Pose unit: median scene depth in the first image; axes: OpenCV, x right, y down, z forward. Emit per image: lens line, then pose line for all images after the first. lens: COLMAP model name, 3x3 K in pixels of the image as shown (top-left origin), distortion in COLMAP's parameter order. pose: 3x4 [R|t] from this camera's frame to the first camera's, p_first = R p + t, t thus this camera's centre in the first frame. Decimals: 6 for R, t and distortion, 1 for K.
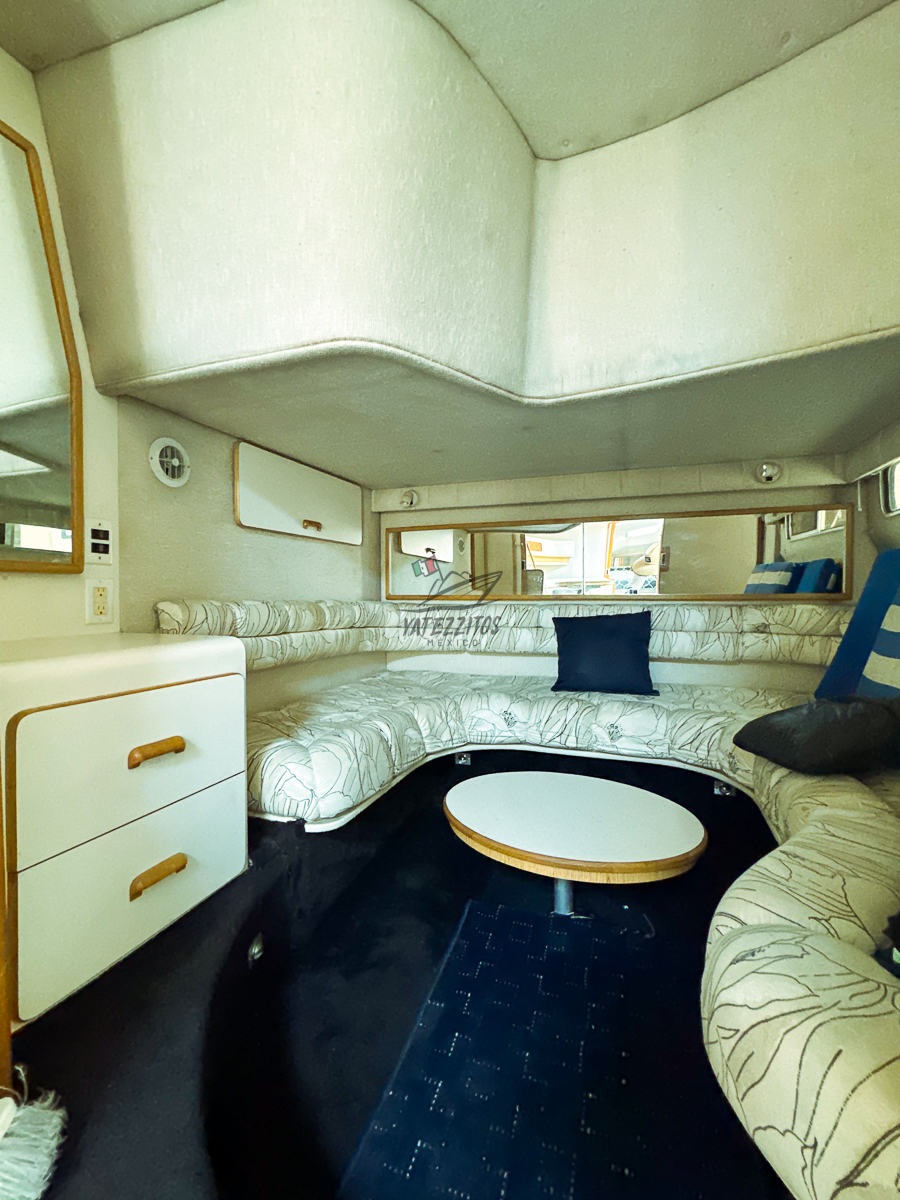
lens RADIAL K [[477.8, 0, 450.0], [0, 477.8, 600.0], [0, 0, 1]] dist [-0.000299, -0.000015]
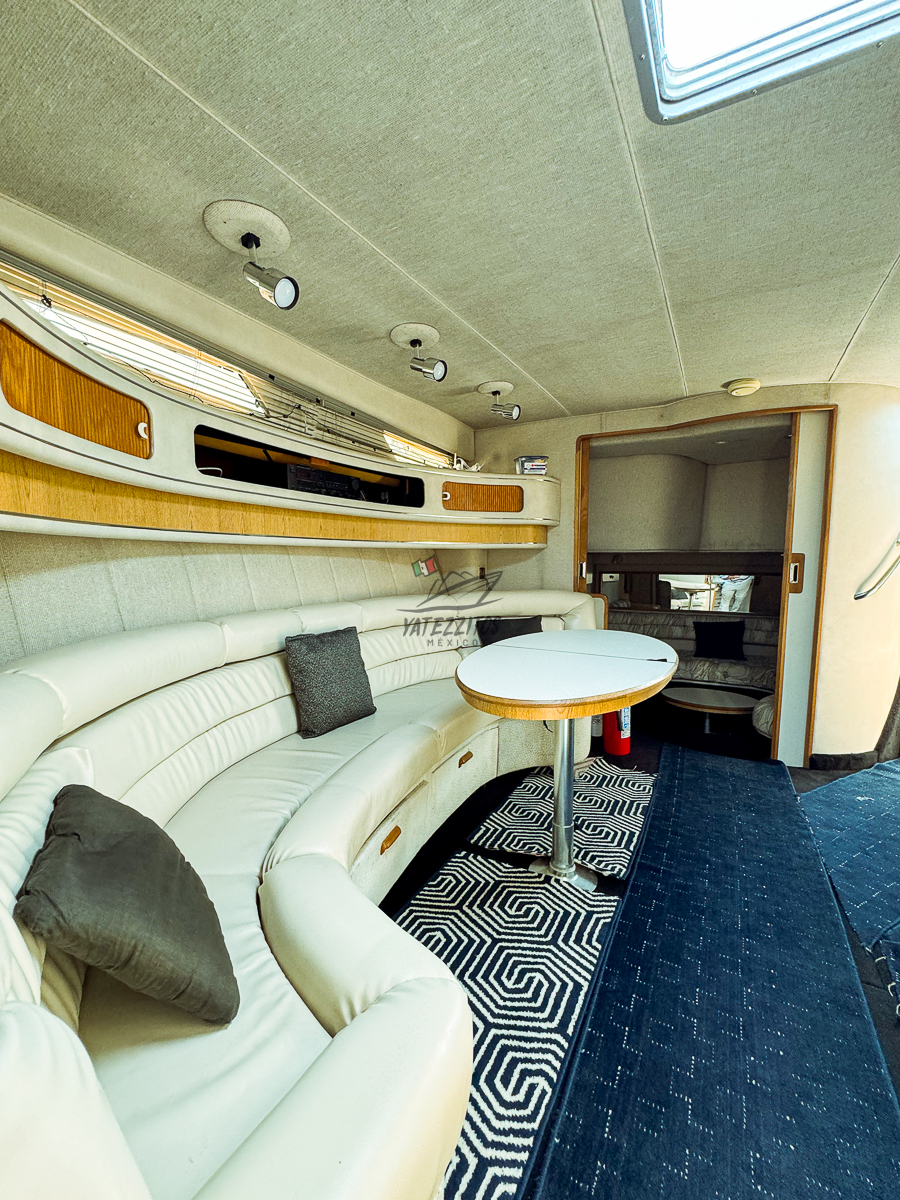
lens RADIAL K [[494.7, 0, 450.0], [0, 494.7, 600.0], [0, 0, 1]] dist [-0.000669, -0.000068]
pose [[0.990365, 0.015172, -0.137650, -0.656511], [-0.005893, 0.997697, 0.067571, -0.240867], [0.138358, -0.066108, 0.988173, -1.535286]]
